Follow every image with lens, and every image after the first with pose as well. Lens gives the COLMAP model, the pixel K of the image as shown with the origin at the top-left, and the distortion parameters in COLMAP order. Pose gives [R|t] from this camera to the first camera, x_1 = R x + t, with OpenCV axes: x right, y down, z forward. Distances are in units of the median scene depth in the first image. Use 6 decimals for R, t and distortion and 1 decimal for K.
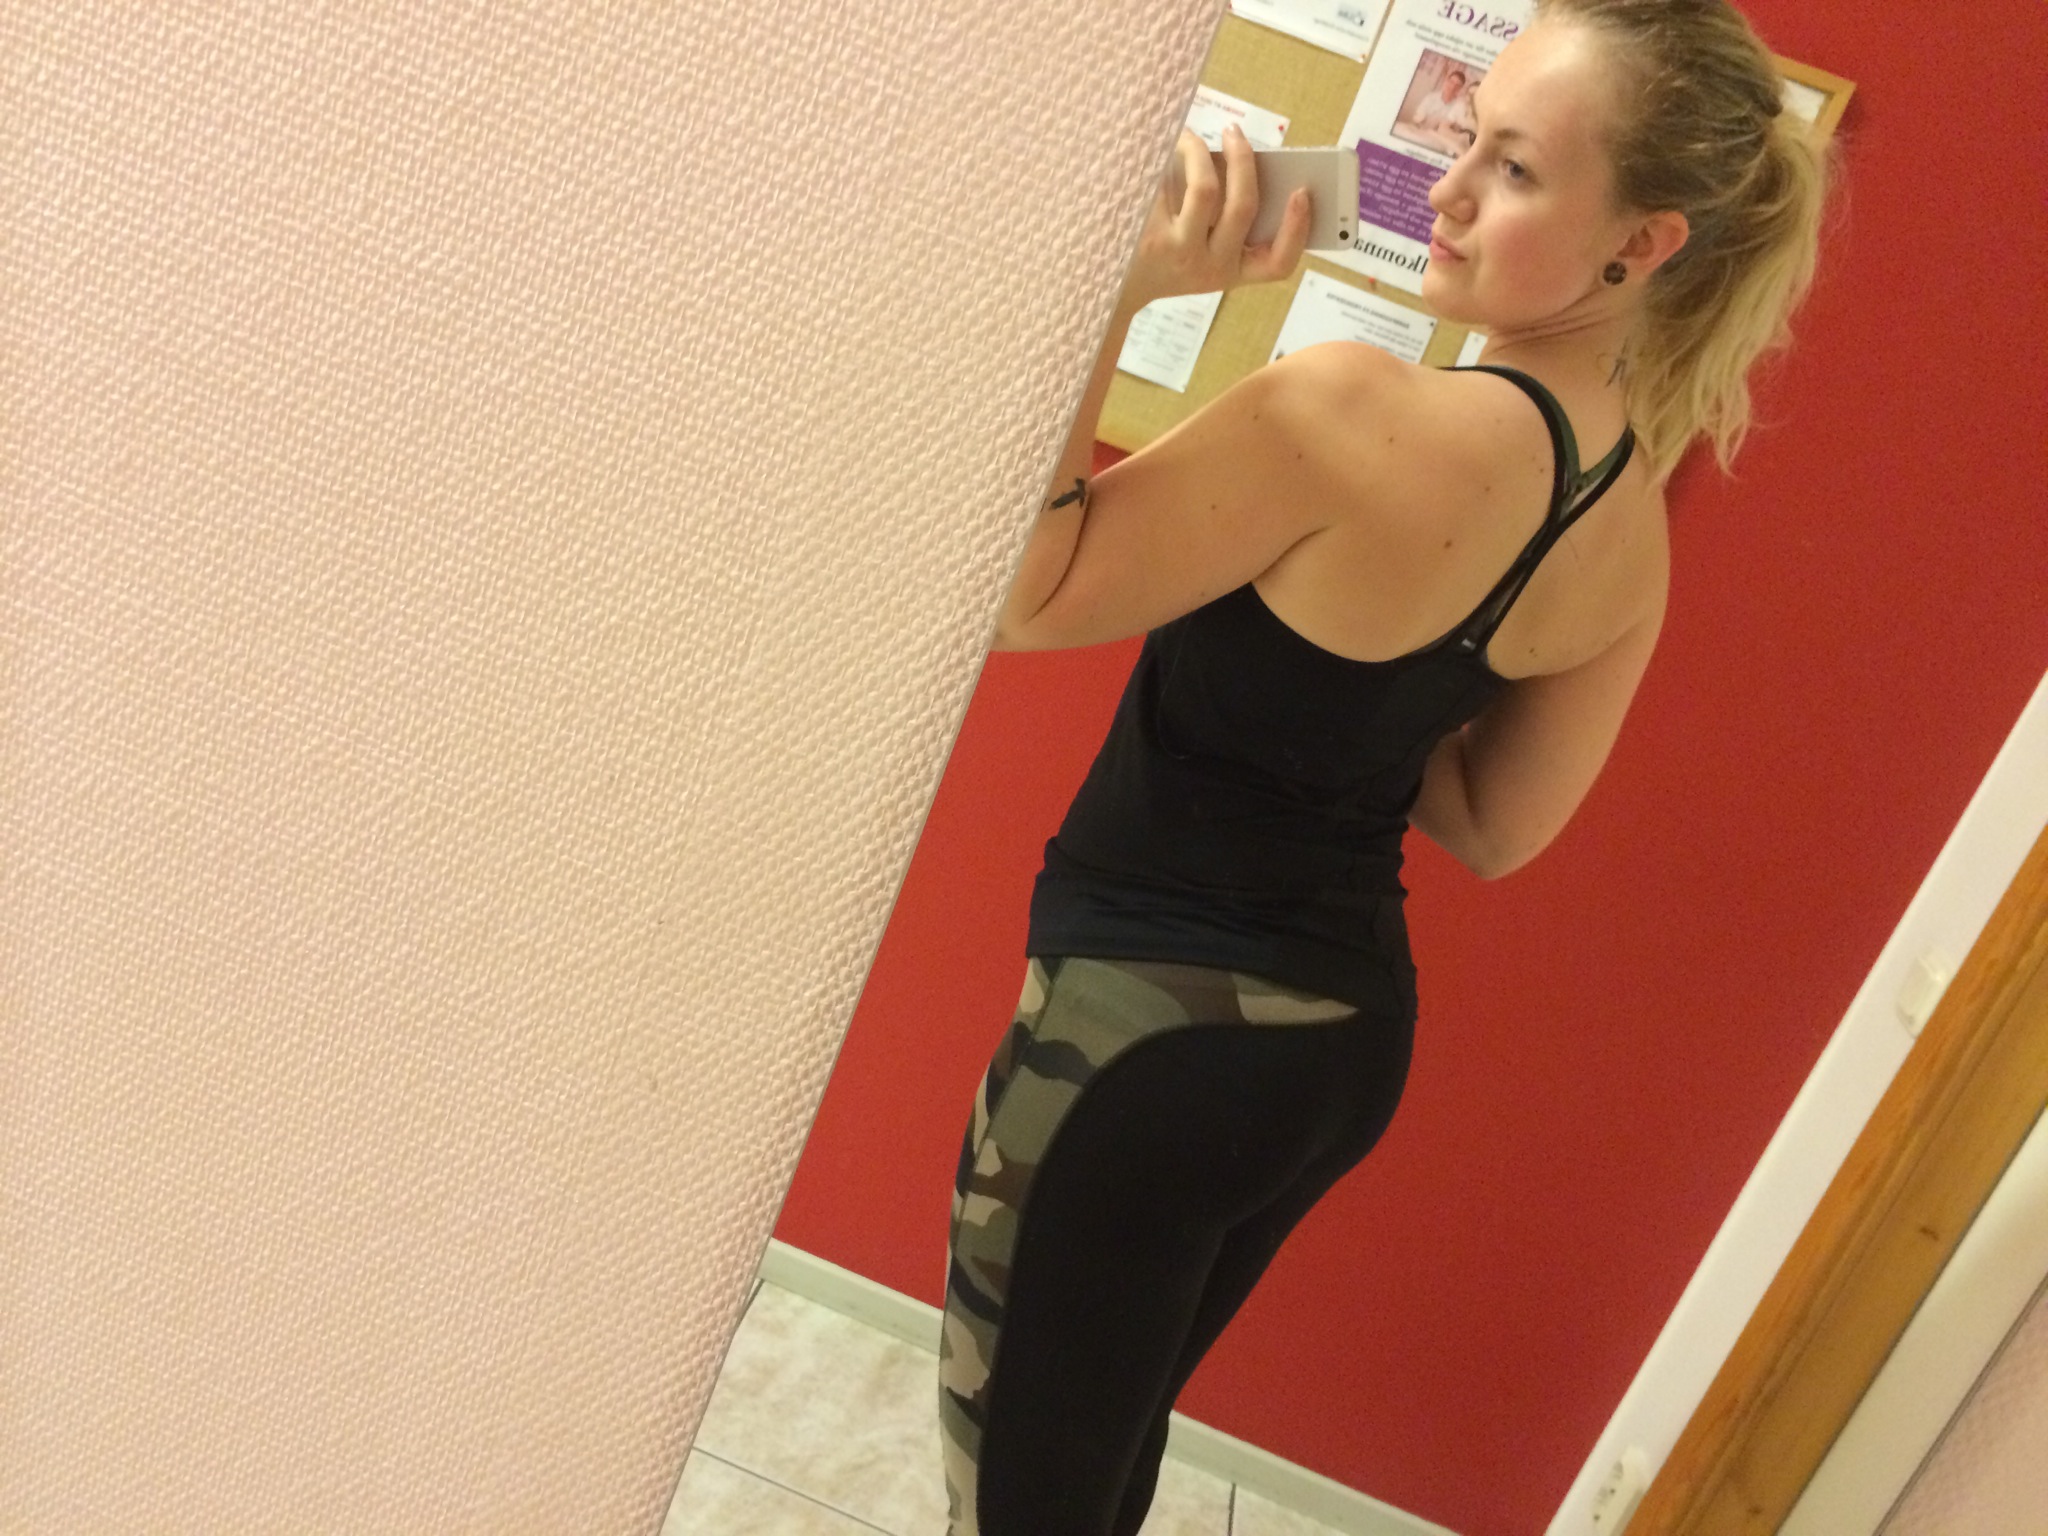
lens RADIAL K [[1803.2, 0, 1021.0], [0, 1803.2, 773.6], [0, 0, 1]] dist [0.094678, -0.116942]
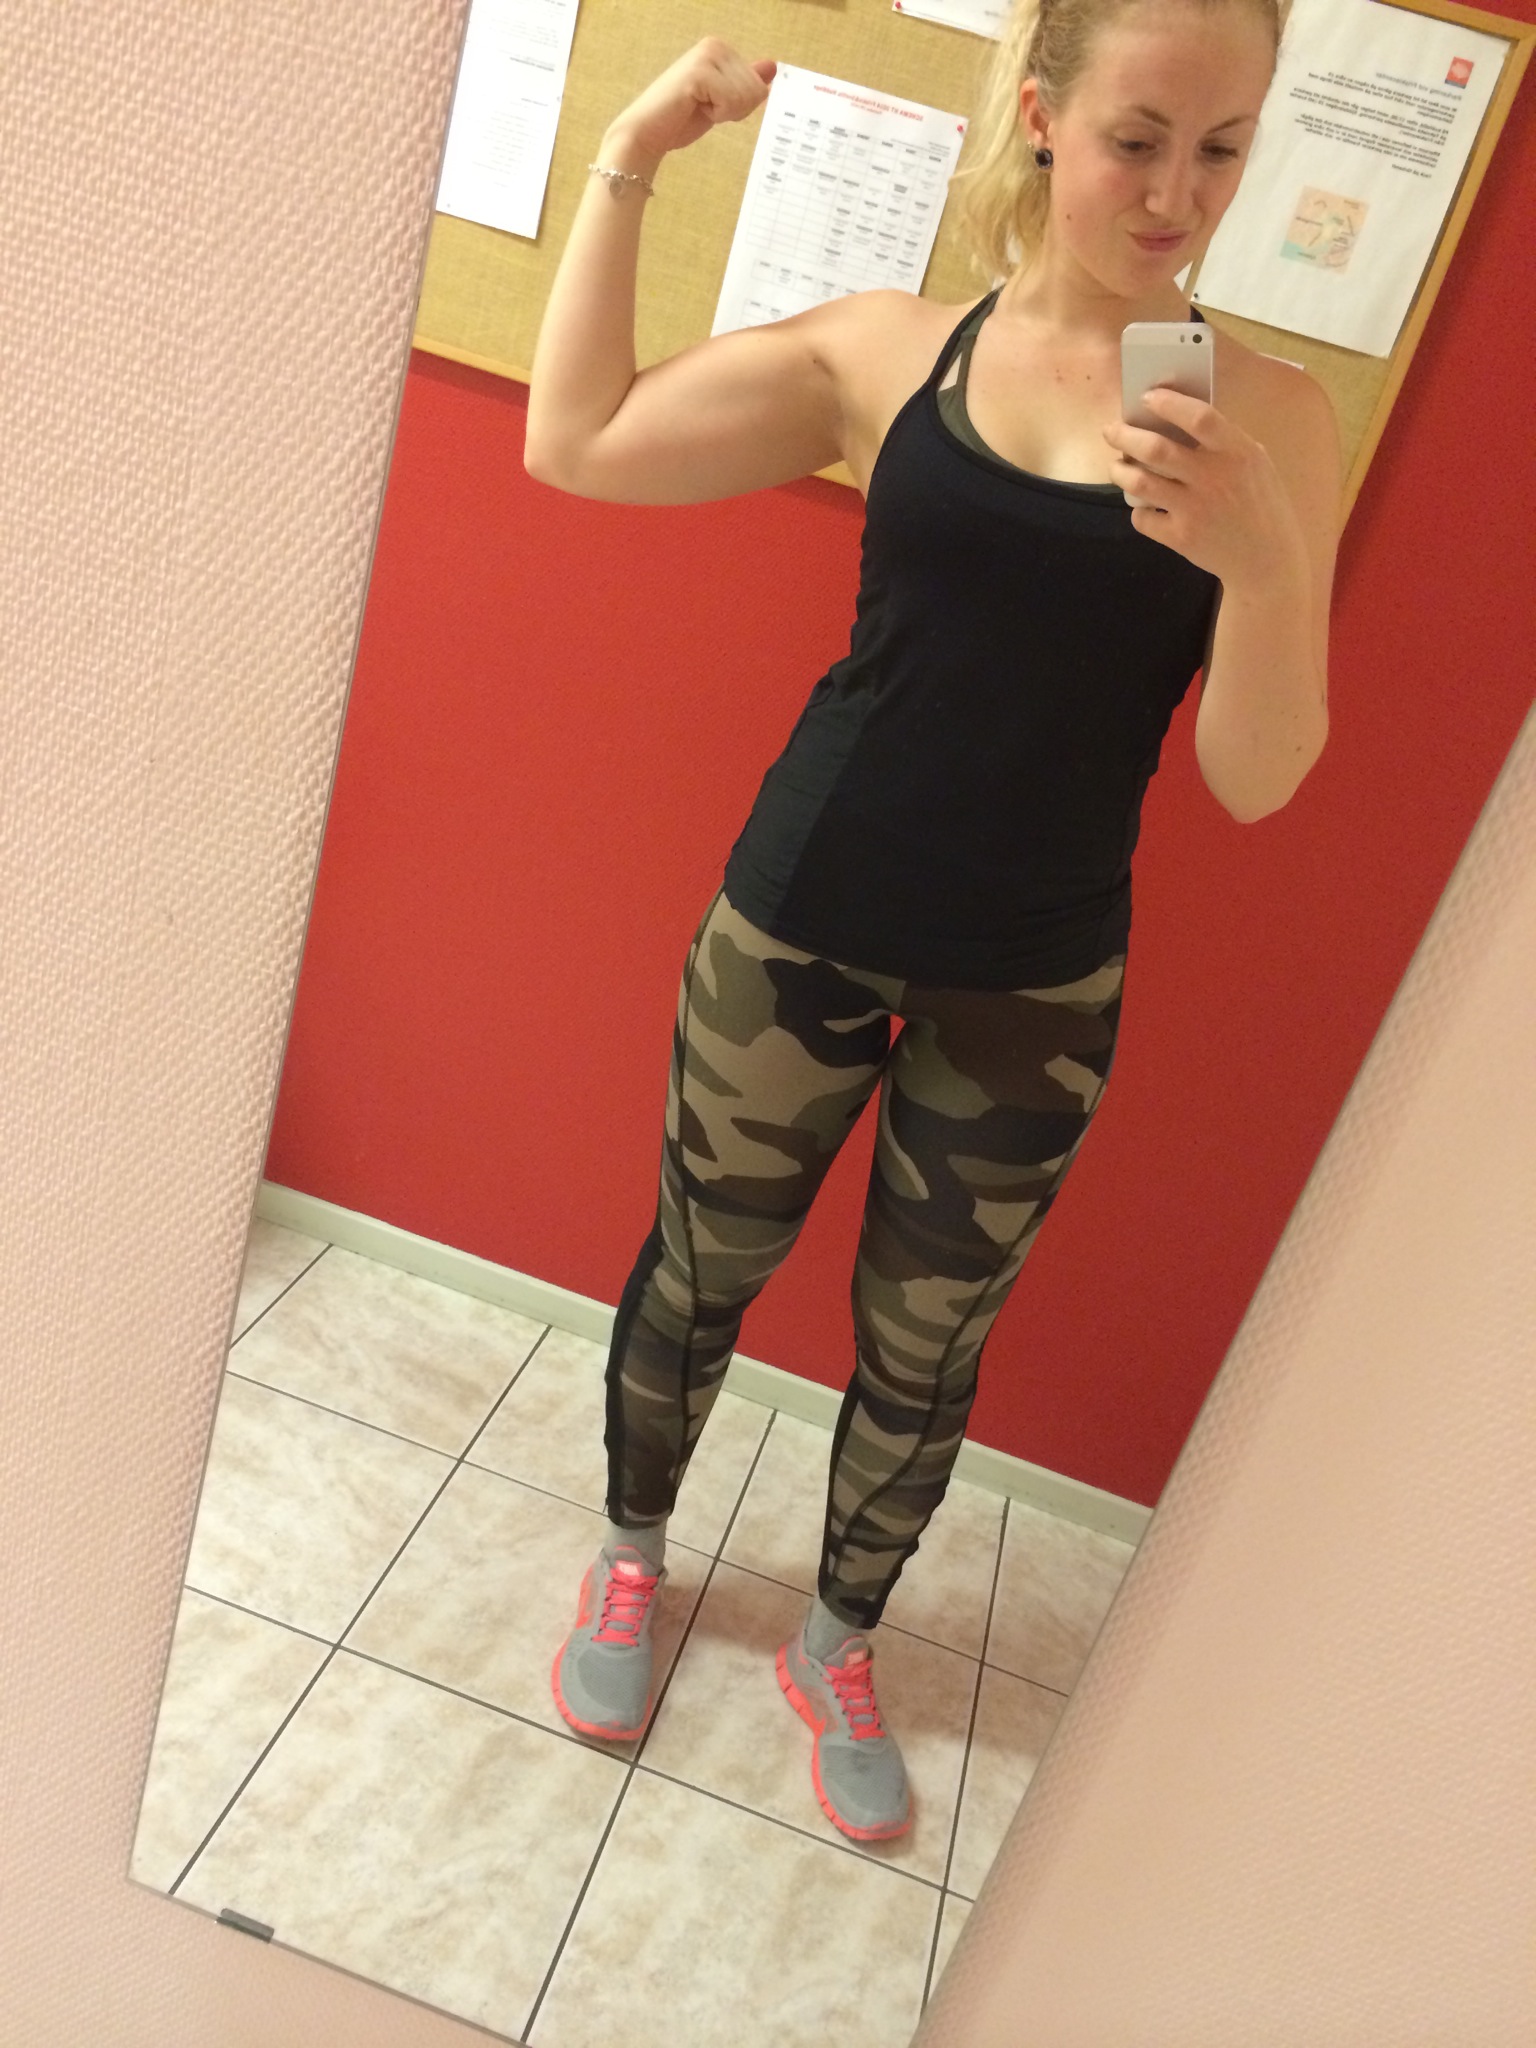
lens RADIAL K [[1803.2, 0, 773.4], [0, 1803.2, 1041.5], [0, 0, 1]] dist [0.094678, -0.116942]
pose [[0.995961, -0.052117, -0.073113, 0.255856], [0.056505, 0.996640, 0.059292, 0.215930], [0.069777, -0.063184, 0.995560, -0.082412]]
